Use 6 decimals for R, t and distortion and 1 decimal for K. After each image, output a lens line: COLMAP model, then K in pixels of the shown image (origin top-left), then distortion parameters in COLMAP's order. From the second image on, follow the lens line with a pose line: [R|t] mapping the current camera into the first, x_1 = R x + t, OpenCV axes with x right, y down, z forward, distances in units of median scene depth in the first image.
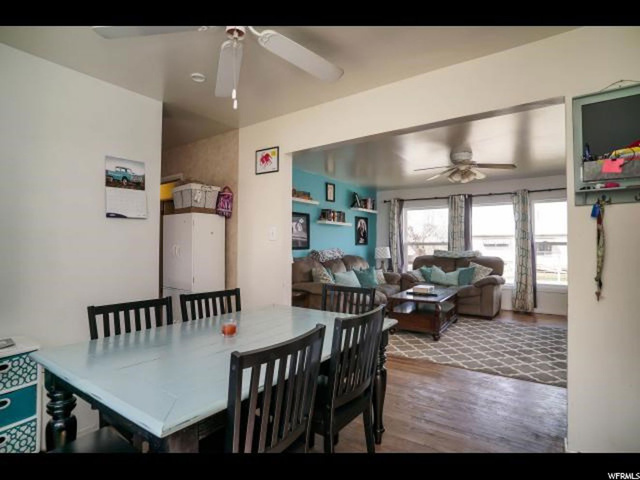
lens RADIAL K [[335.4, 0, 316.5], [0, 335.4, 239.5], [0, 0, 1]] dist [-0.073530, 0.037231]
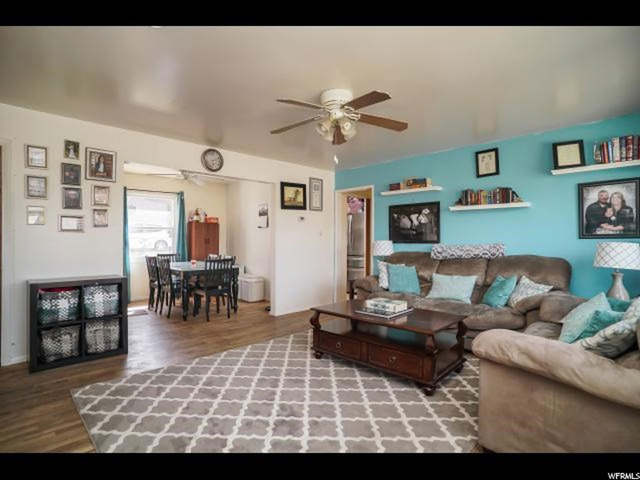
lens RADIAL K [[335.4, 0, 316.5], [0, 335.4, 239.5], [0, 0, 1]] dist [-0.073530, 0.037231]
pose [[-0.180887, -0.002151, -0.983502, 0.754583], [0.012307, 0.999914, -0.004451, 0.016906], [0.983427, -0.012909, -0.180845, 0.747055]]
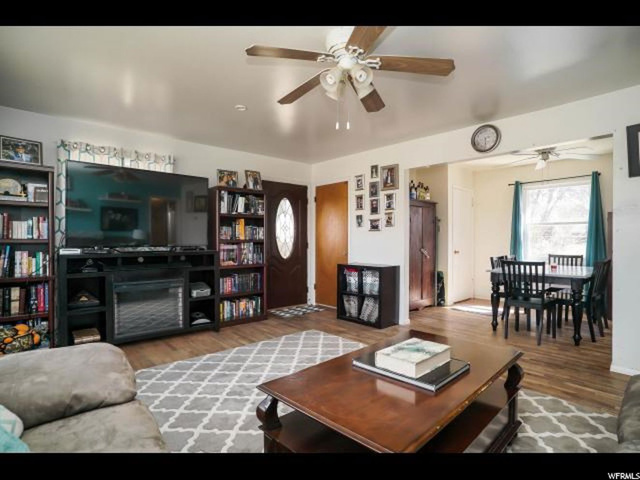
lens RADIAL K [[335.4, 0, 316.5], [0, 335.4, 239.5], [0, 0, 1]] dist [-0.073530, 0.037231]
pose [[-0.975774, -0.001131, 0.218779, 0.264511], [-0.005142, 0.999829, -0.017763, 0.030466], [-0.218722, -0.018458, -0.975613, 1.023351]]
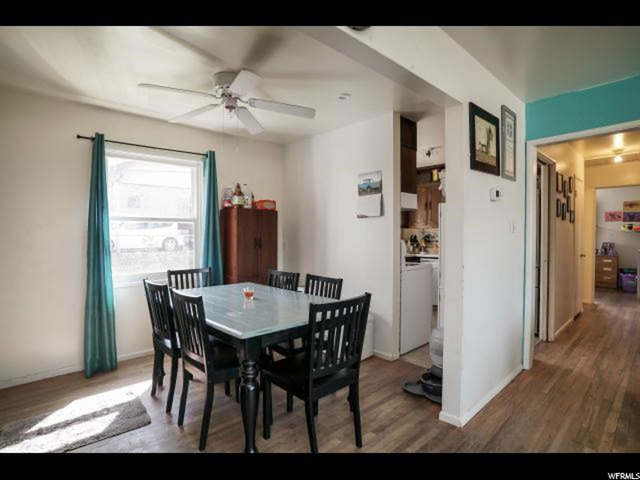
lens RADIAL K [[335.4, 0, 316.5], [0, 335.4, 239.5], [0, 0, 1]] dist [-0.073530, 0.037231]
pose [[-0.199692, 0.015858, -0.979730, 0.314583], [0.019807, 0.999730, 0.012145, 0.001690], [0.979658, -0.016981, -0.199952, 0.421265]]
